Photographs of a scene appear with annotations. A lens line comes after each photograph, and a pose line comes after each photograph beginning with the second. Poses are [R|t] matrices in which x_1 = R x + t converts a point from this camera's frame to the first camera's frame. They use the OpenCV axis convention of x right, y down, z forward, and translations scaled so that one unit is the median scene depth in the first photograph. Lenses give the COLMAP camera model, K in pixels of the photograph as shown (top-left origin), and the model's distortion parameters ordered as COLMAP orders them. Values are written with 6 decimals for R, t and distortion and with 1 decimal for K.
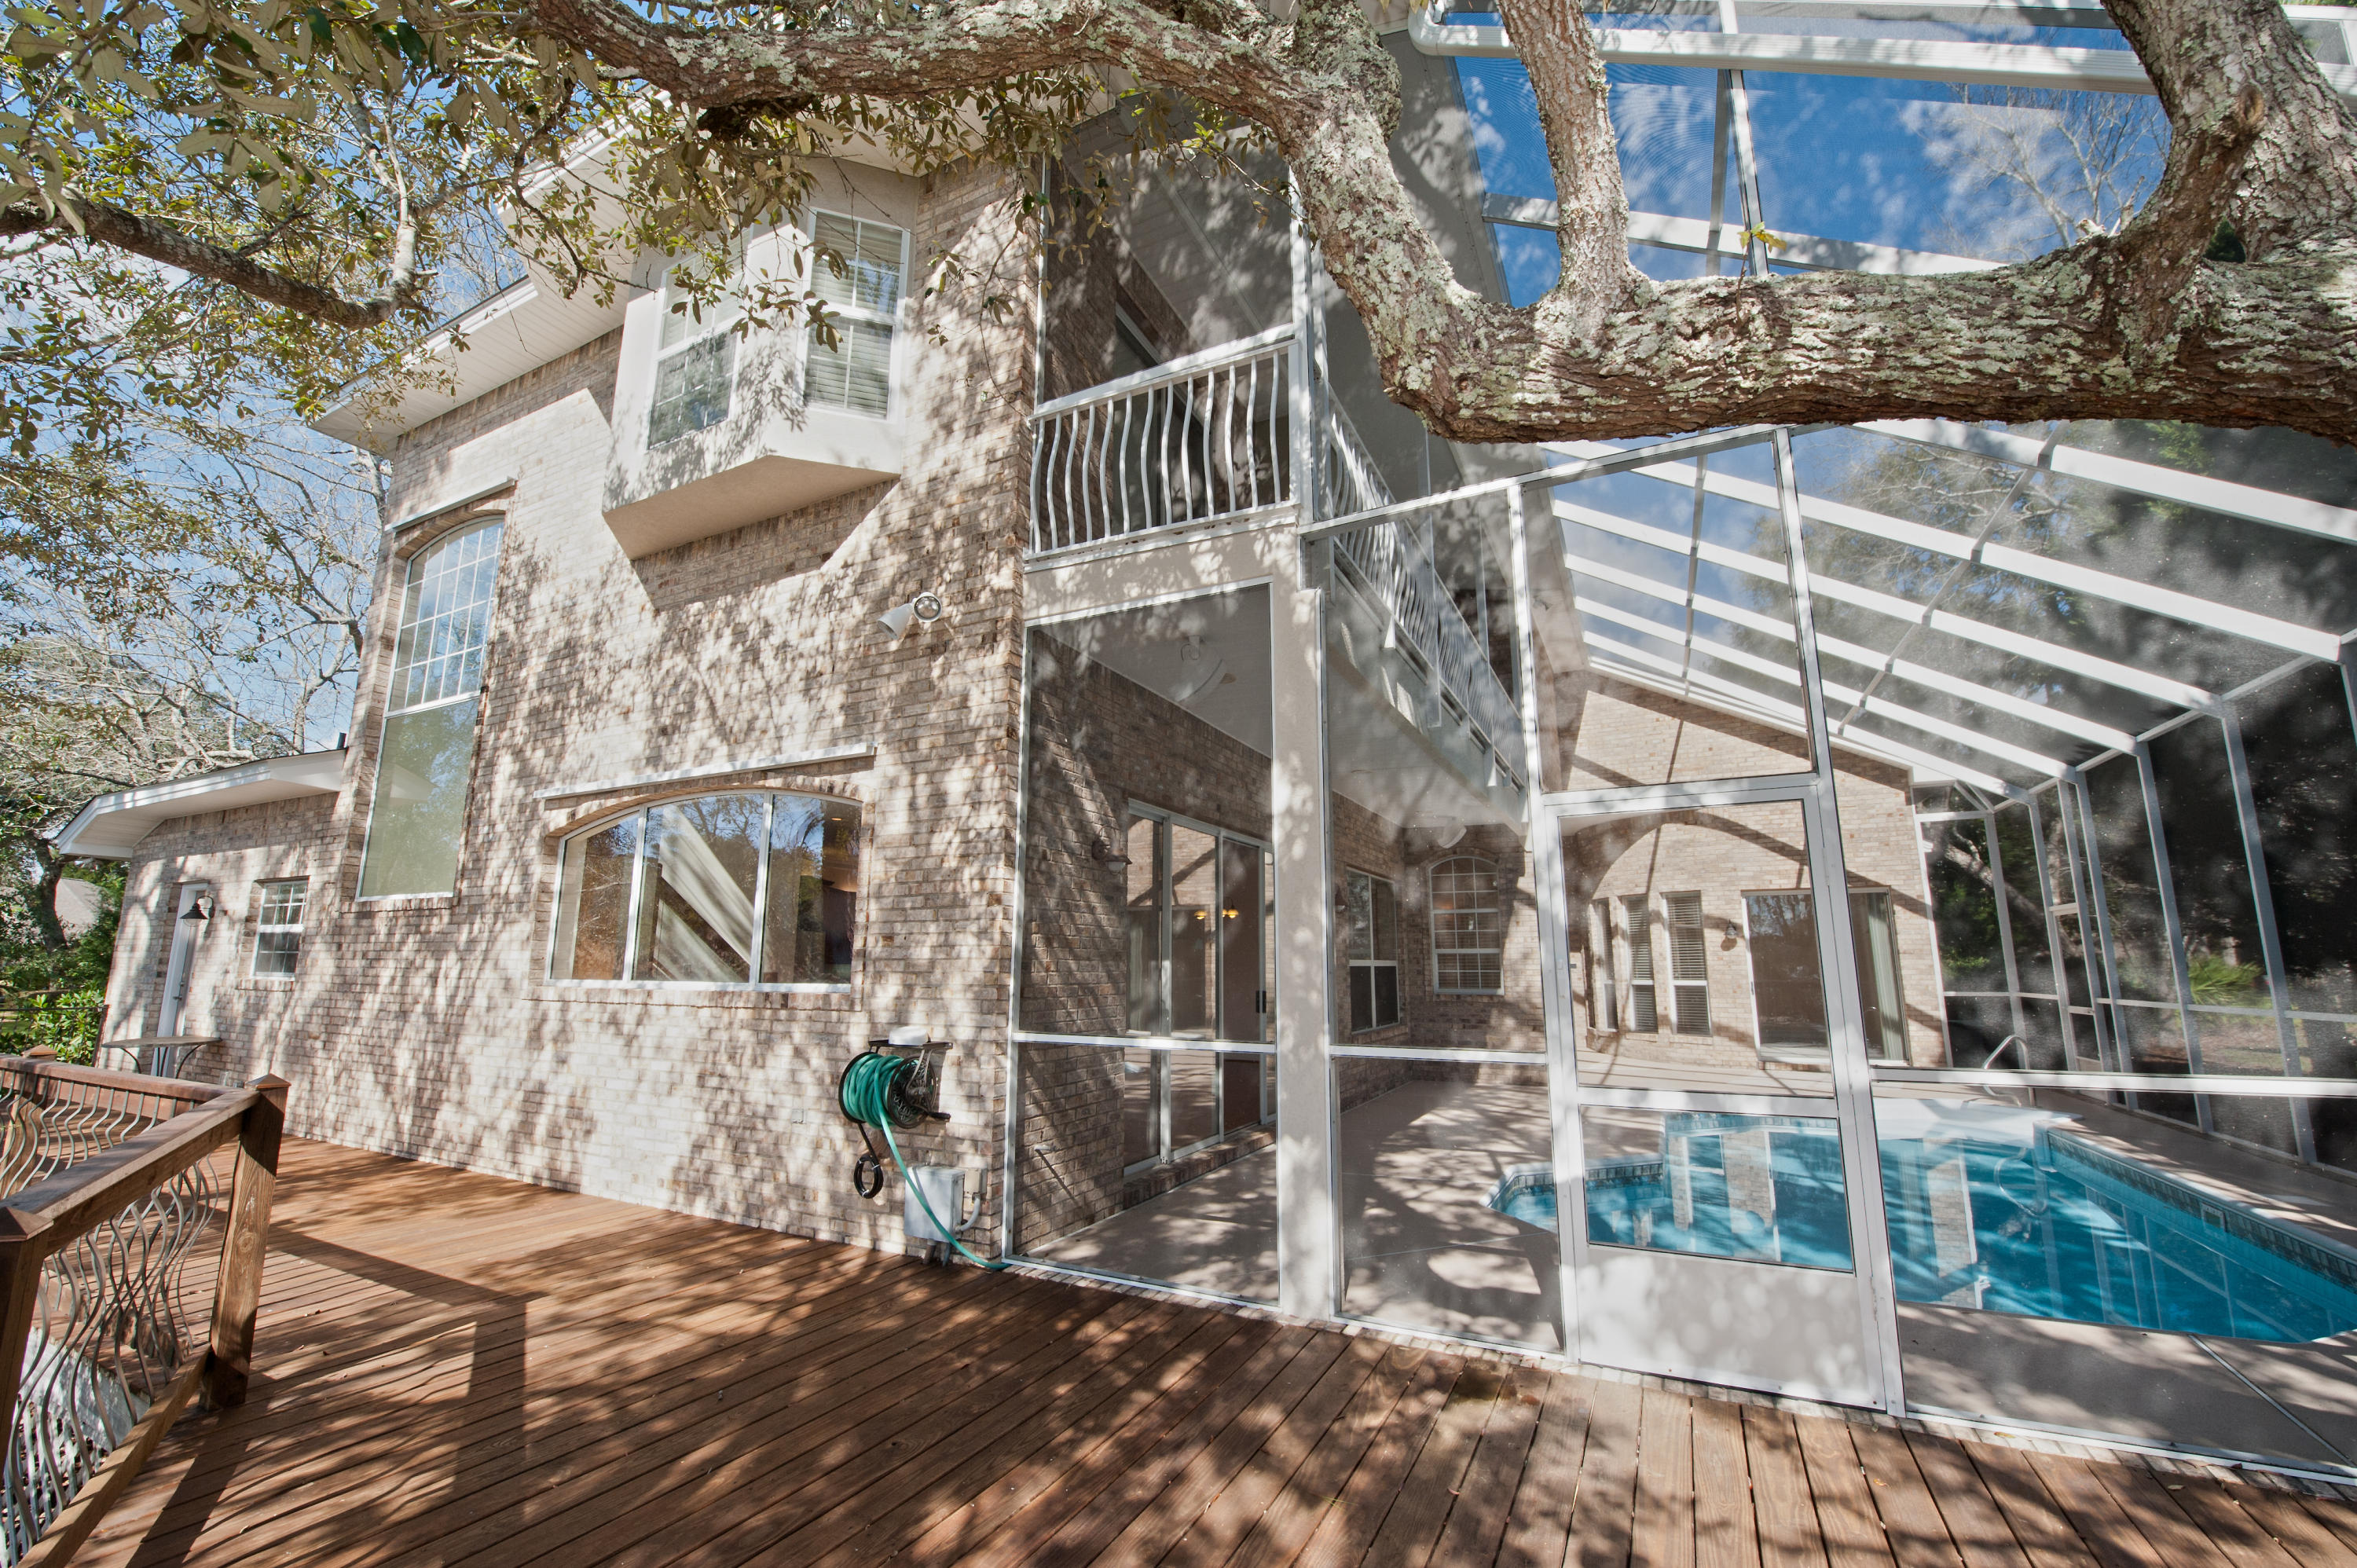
lens RADIAL K [[935.7, 0, 1179.3], [0, 935.7, 780.7], [0, 0, 1]] dist [-0.014903, -0.001560]
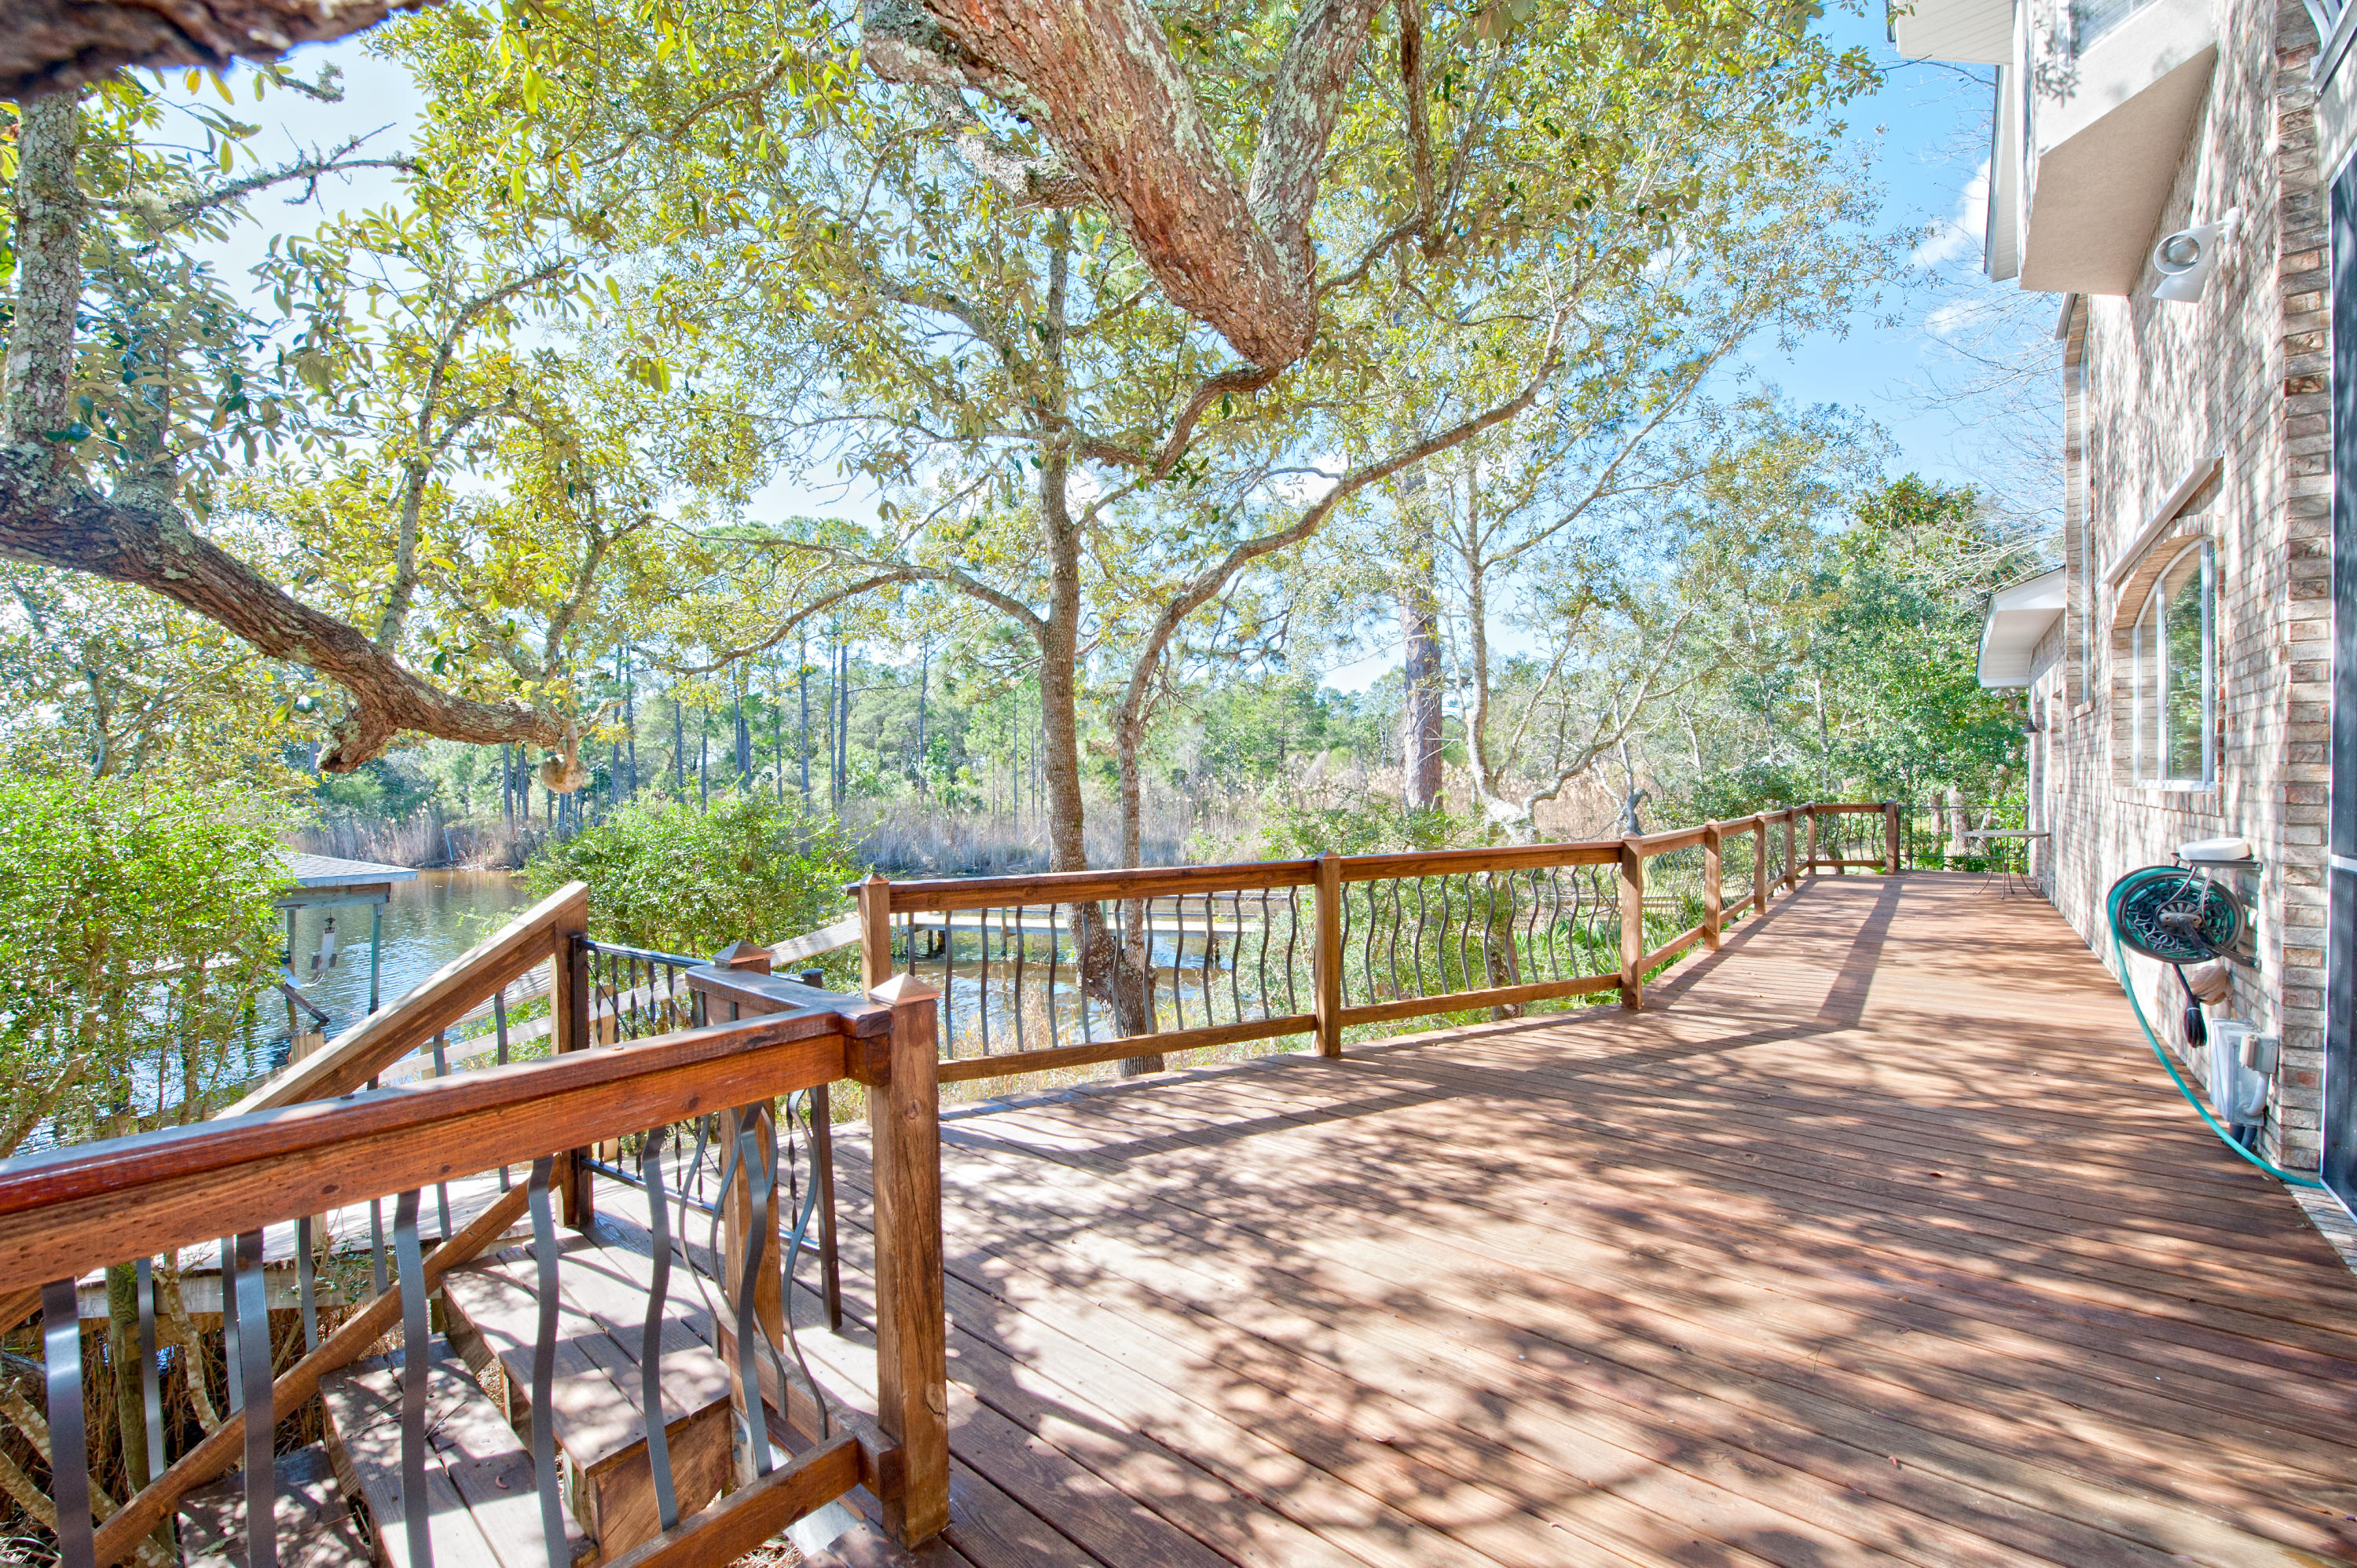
lens RADIAL K [[935.7, 0, 1175.0], [0, 935.7, 797.0], [0, 0, 1]] dist [-0.014903, -0.001560]
pose [[-0.228097, 0.012090, -0.973563, 0.877878], [0.202608, 0.978623, -0.035317, 0.134286], [0.952324, -0.205307, -0.225670, 0.565722]]
